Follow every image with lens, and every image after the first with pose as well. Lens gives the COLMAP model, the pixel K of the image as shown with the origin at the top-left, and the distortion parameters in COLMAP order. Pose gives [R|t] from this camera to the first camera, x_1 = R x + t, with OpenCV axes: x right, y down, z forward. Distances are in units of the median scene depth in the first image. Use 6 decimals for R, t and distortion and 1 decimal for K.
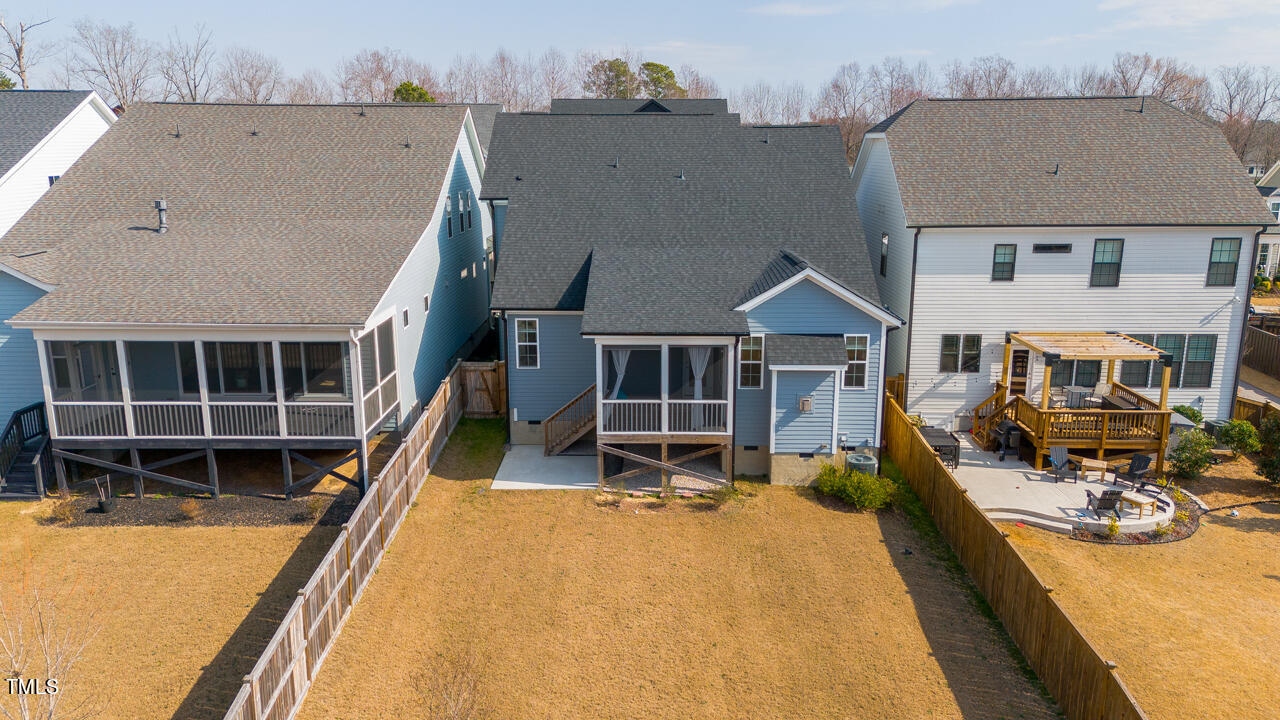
lens RADIAL K [[840.7, 0, 641.2], [0, 840.7, 325.6], [0, 0, 1]] dist [0.026960, 0.000574]
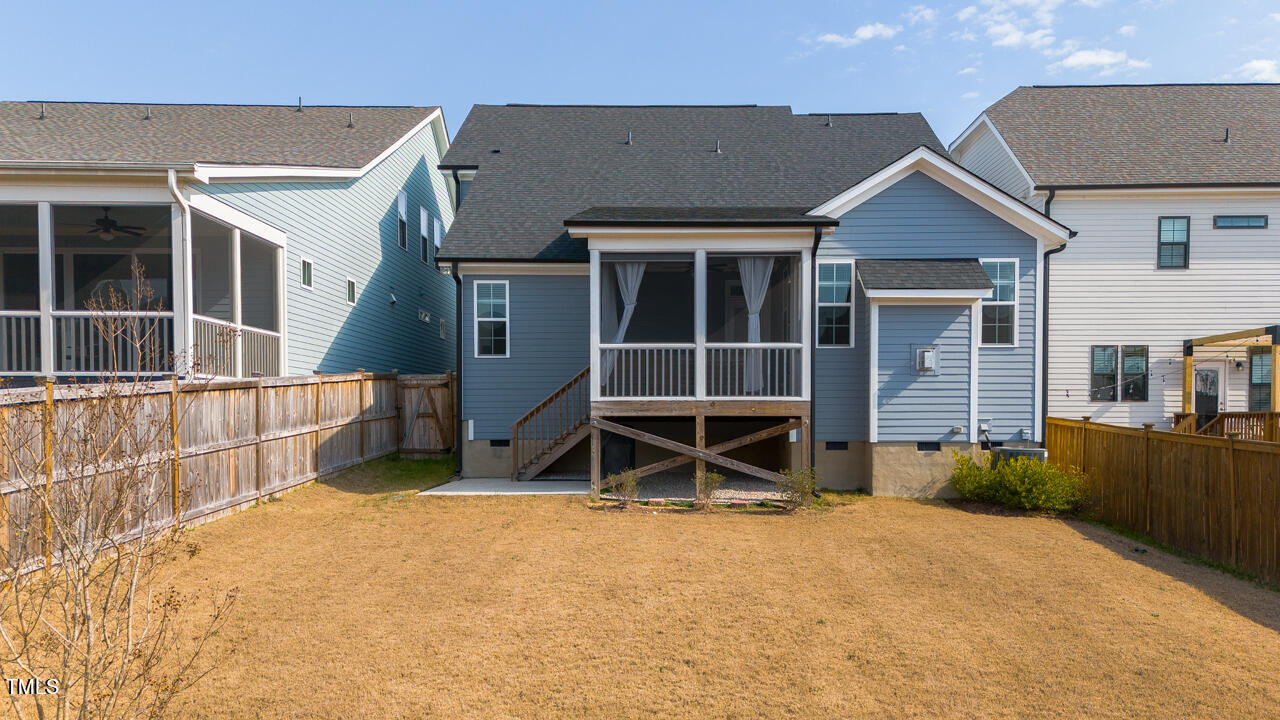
lens RADIAL K [[883.2, 0, 673.0], [0, 883.2, 433.4], [0, 0, 1]] dist [0.023854, -0.002169]
pose [[0.999914, 0.001631, 0.012999, -0.000601], [0.000633, 0.985034, -0.172361, 0.262506], [-0.013085, 0.172355, 0.984948, 0.367163]]
